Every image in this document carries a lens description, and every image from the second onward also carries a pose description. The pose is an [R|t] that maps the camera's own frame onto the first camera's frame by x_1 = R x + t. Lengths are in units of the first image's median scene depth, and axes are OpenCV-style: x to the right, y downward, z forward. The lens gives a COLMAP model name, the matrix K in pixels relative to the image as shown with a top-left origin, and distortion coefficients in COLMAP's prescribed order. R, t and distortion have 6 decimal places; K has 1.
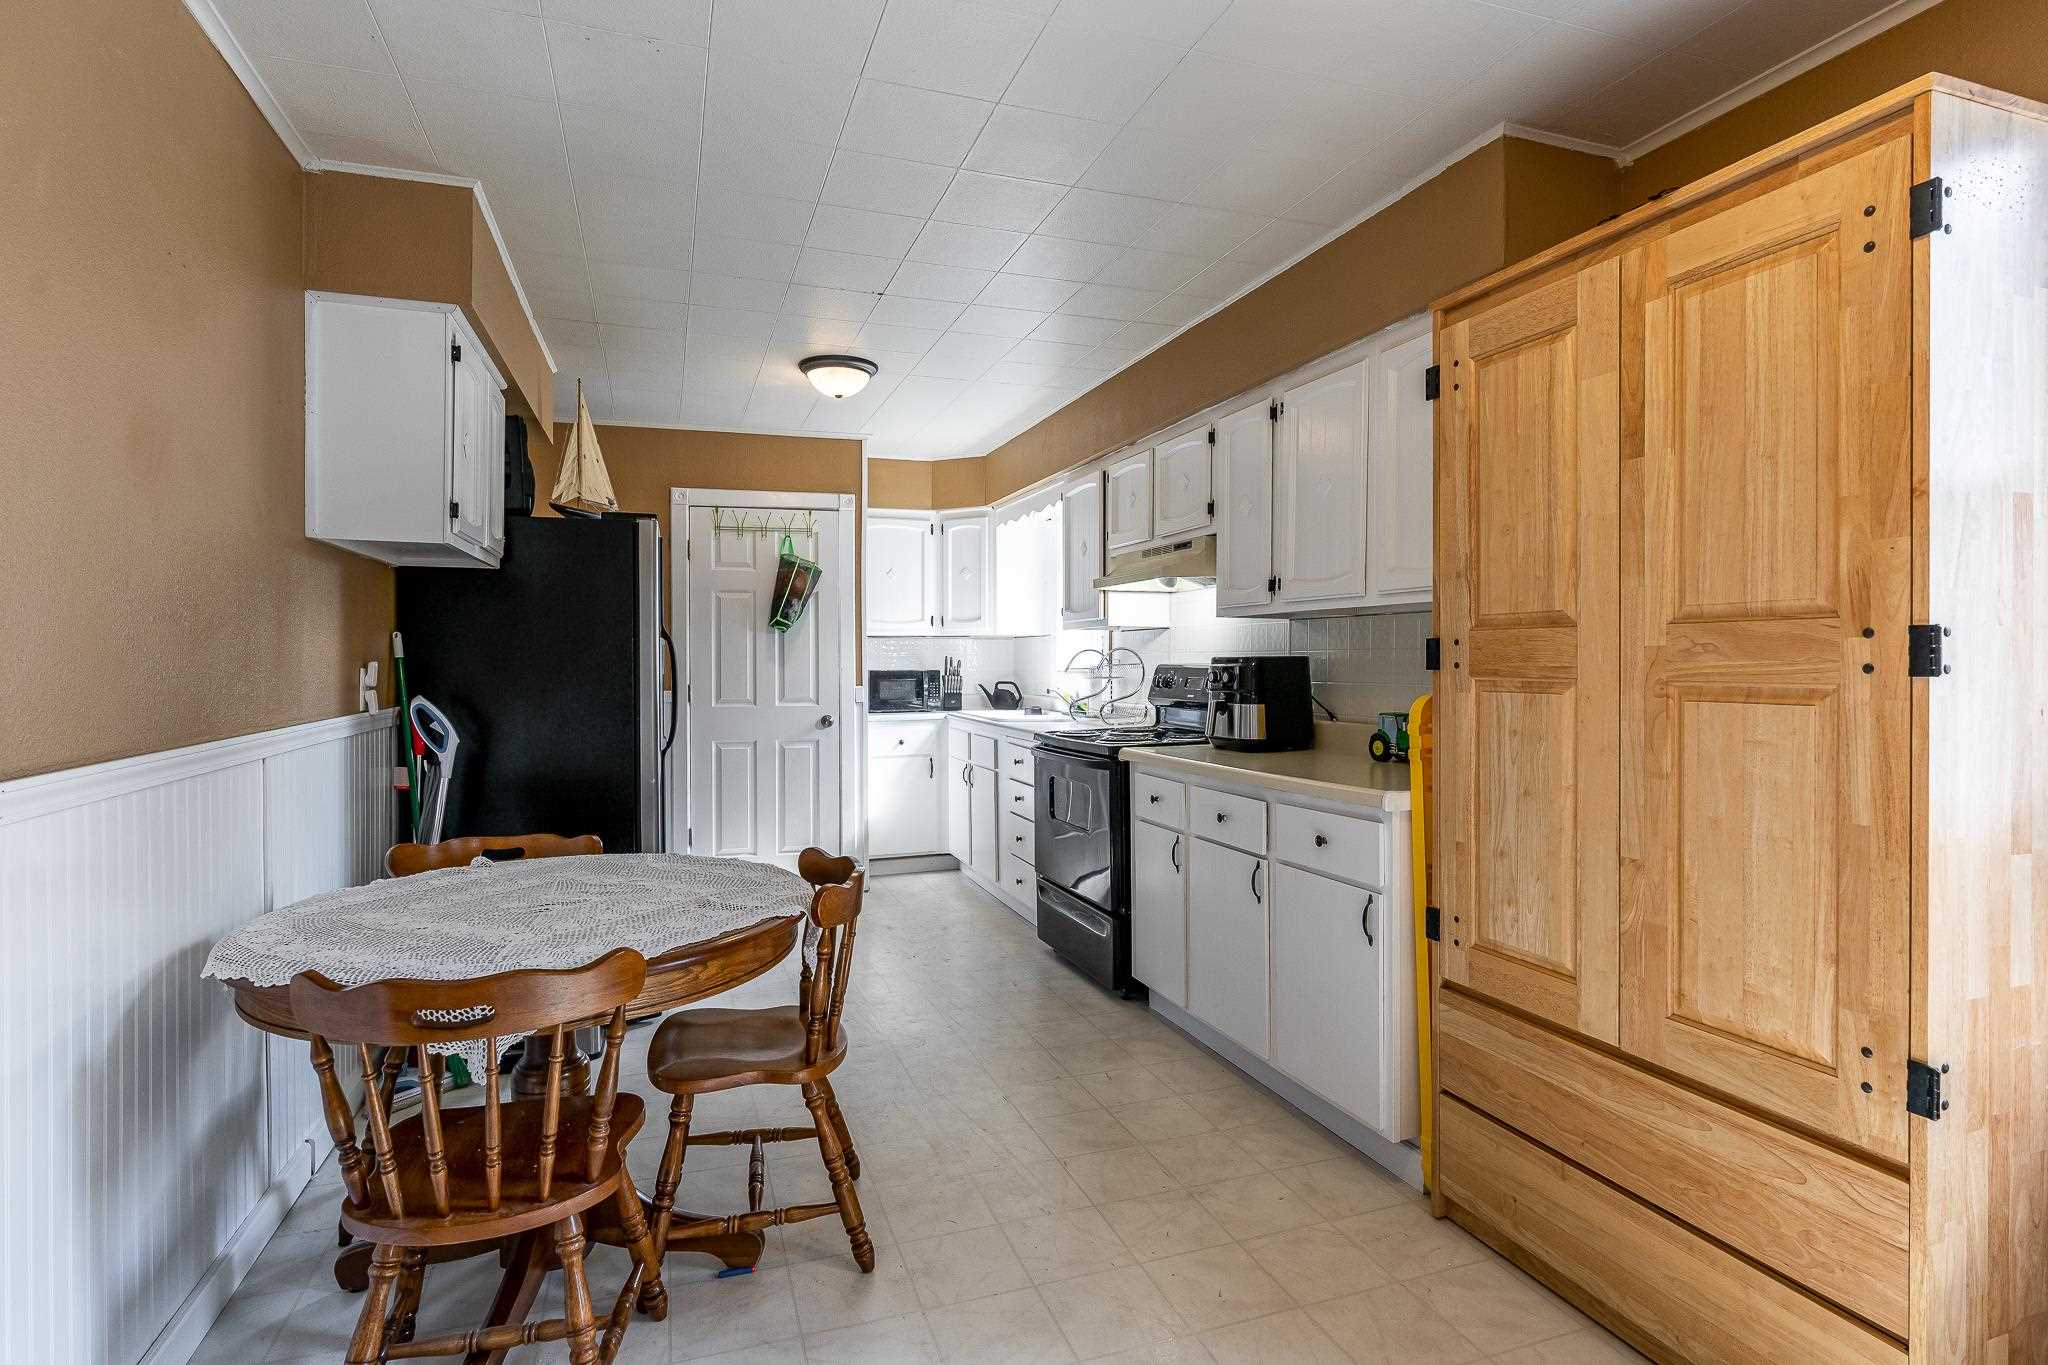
lens RADIAL K [[1010.2, 0, 1024.0], [0, 1010.2, 682.5], [0, 0, 1]] dist [0.001709, 0.000284]
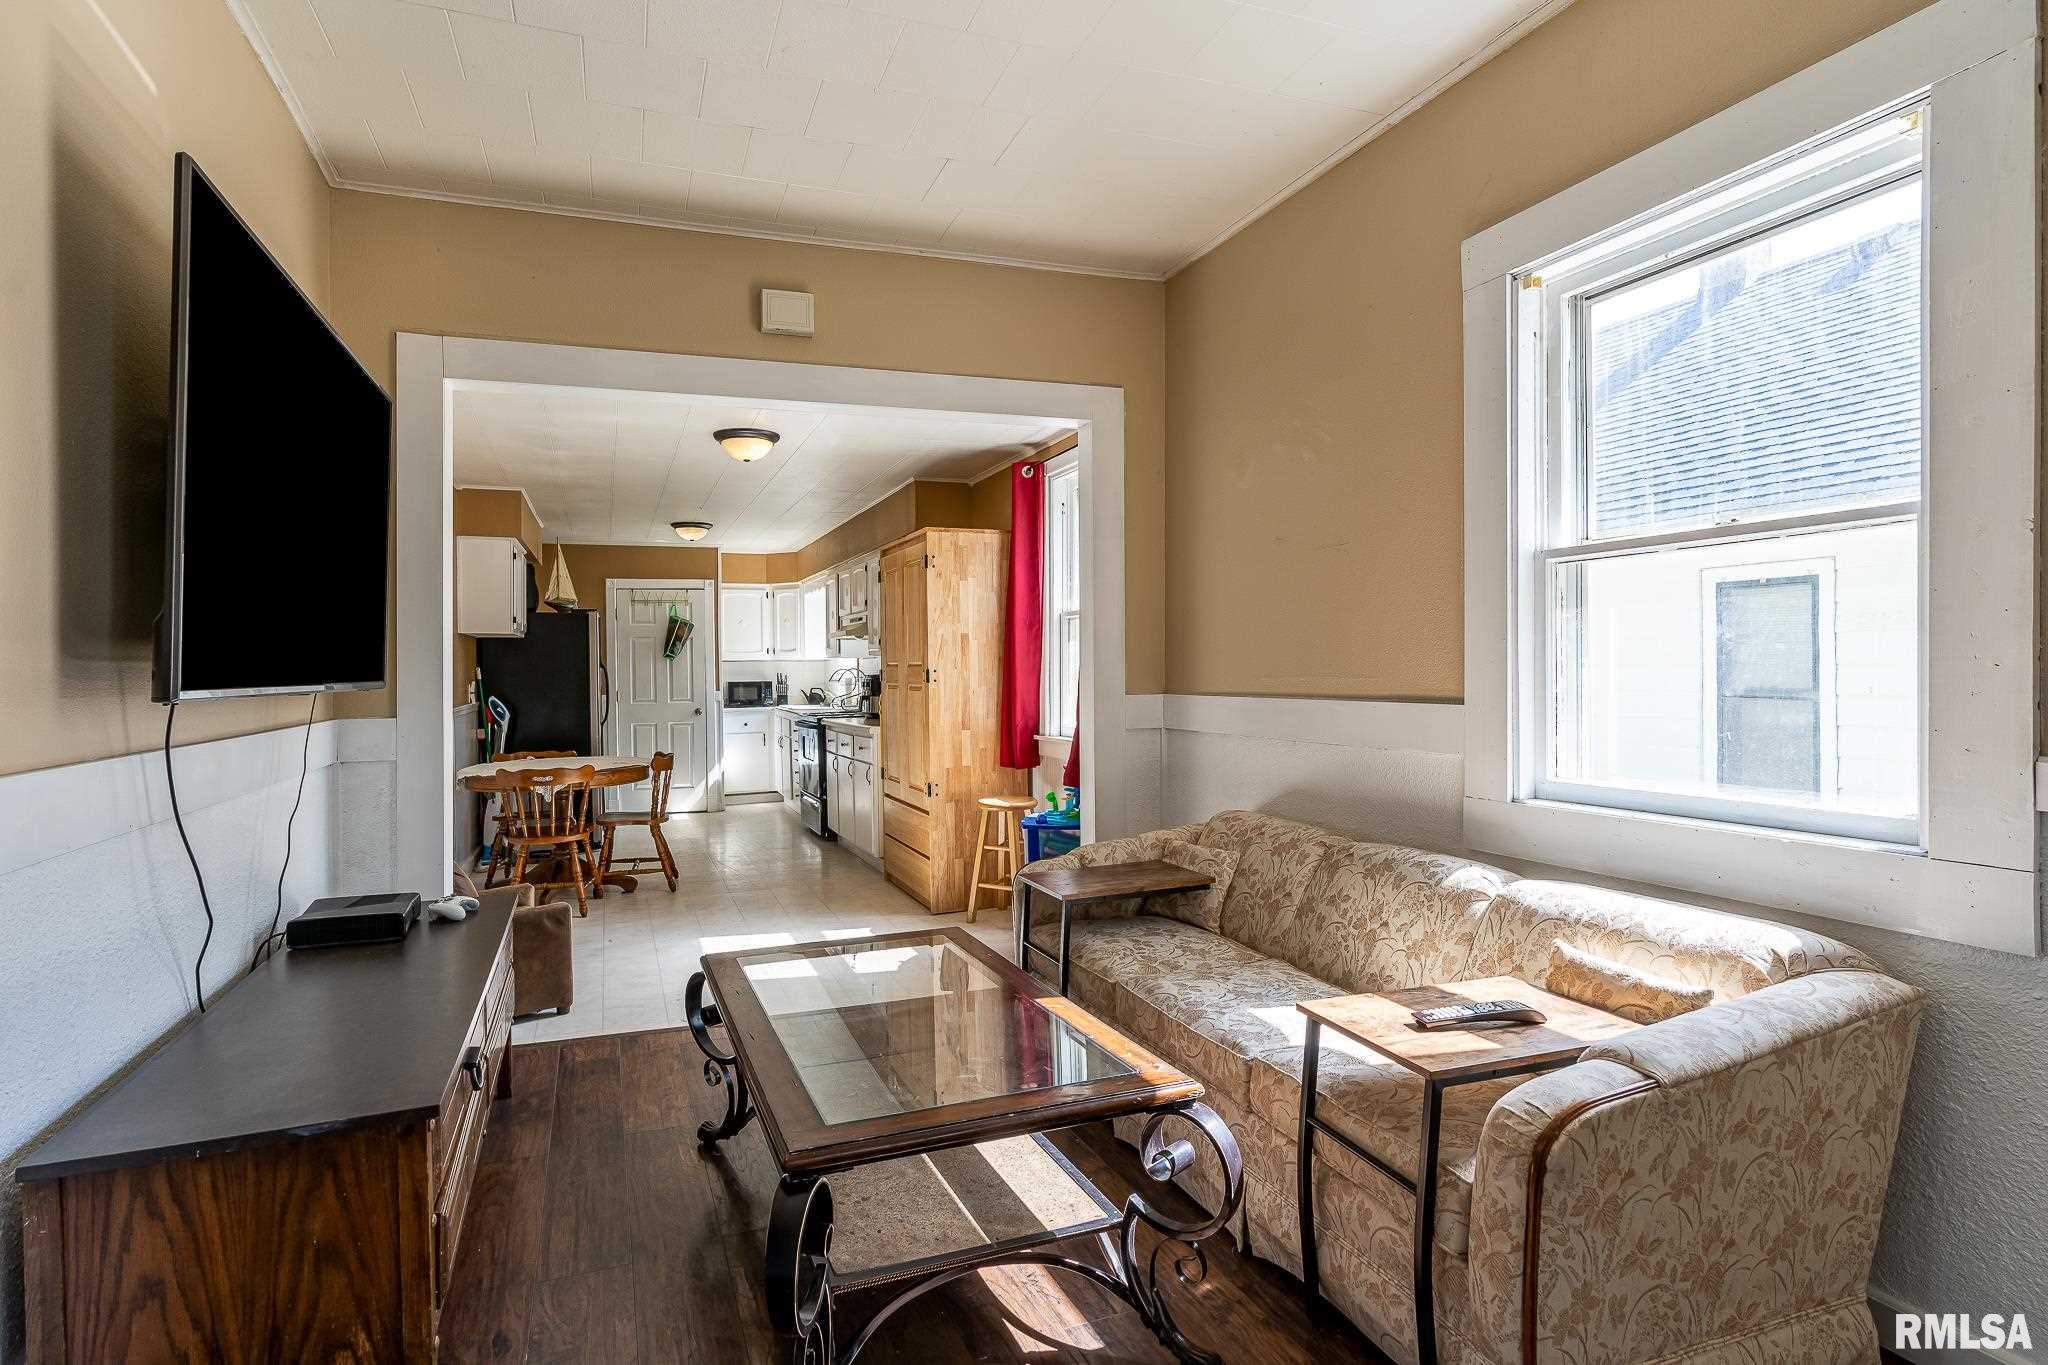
lens RADIAL K [[1104.9, 0, 1024.0], [0, 1104.9, 682.5], [0, 0, 1]] dist [-0.001070, 0.000008]
pose [[0.999792, -0.010447, 0.017522, 0.348342], [0.010582, 0.999915, -0.007583, 0.008946], [-0.017441, 0.007767, 0.999818, -0.947884]]
